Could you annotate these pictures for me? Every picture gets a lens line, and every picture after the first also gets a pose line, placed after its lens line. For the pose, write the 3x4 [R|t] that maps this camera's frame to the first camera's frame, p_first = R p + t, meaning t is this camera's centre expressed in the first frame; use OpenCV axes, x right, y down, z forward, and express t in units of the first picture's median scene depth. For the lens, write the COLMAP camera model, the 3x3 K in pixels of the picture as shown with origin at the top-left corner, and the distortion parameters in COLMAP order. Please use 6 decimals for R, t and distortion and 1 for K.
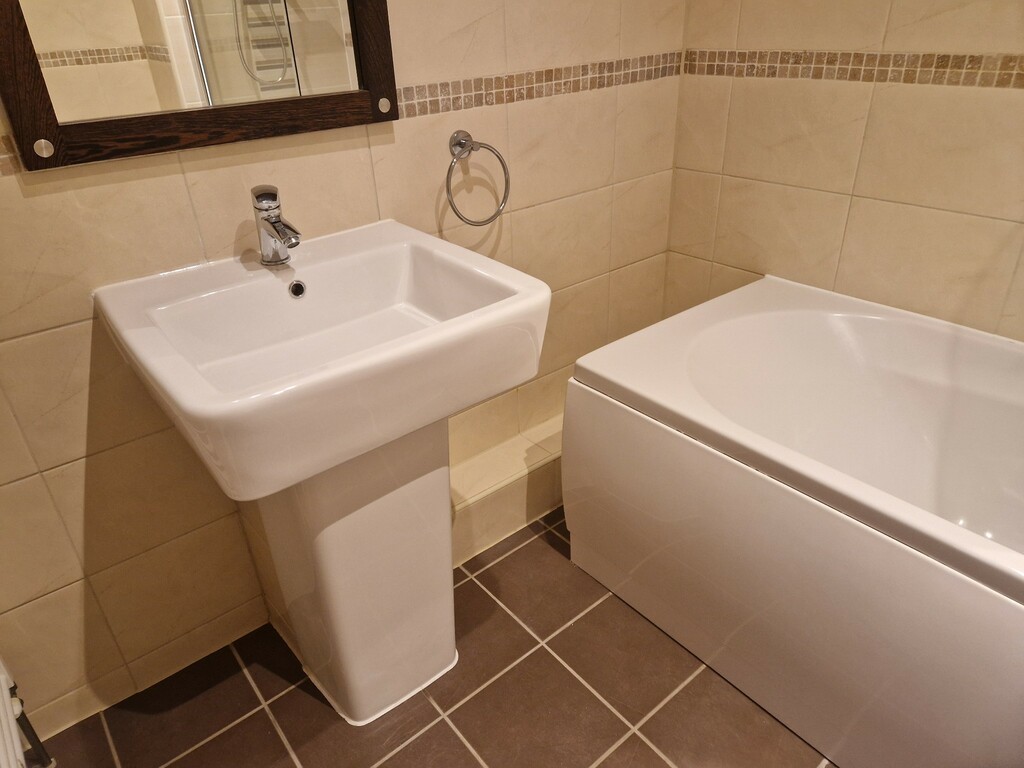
lens RADIAL K [[676.2, 0, 512.7], [0, 676.2, 372.2], [0, 0, 1]] dist [0.079766, -0.064446]
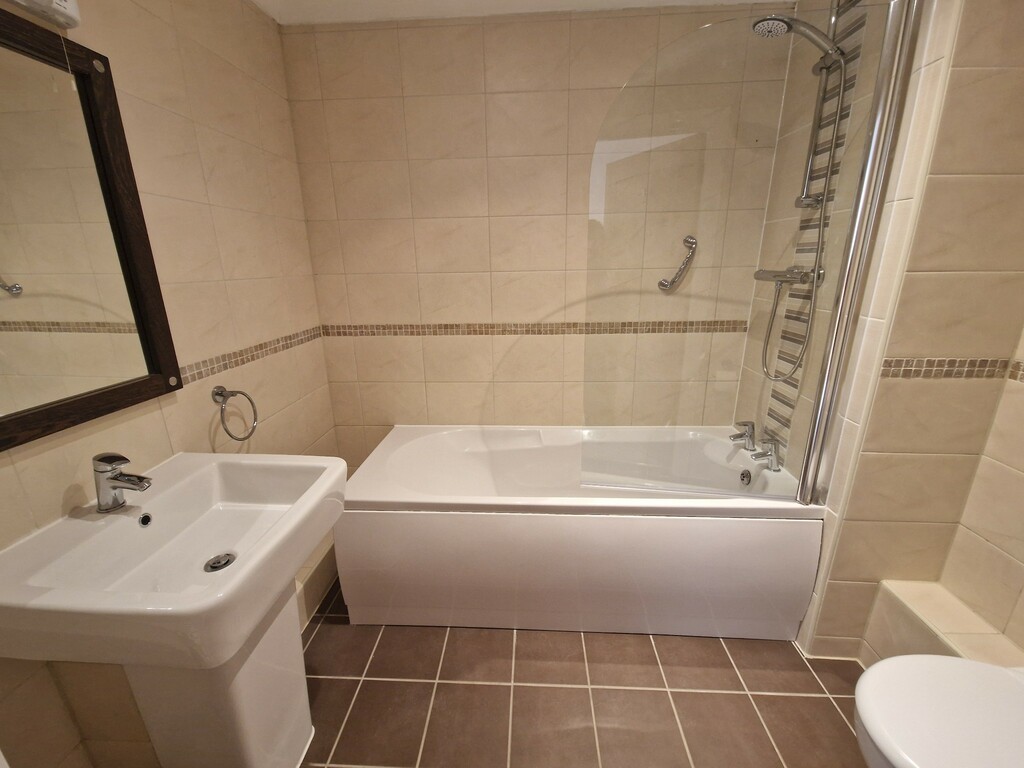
lens RADIAL K [[413.5, 0, 502.9], [0, 413.5, 384.4], [0, 0, 1]] dist [0.004200, -0.003618]
pose [[0.676490, -0.177454, 0.714752, -0.308876], [0.339216, 0.936533, -0.088540, -0.049710], [-0.653677, 0.302352, 0.693751, -0.091387]]
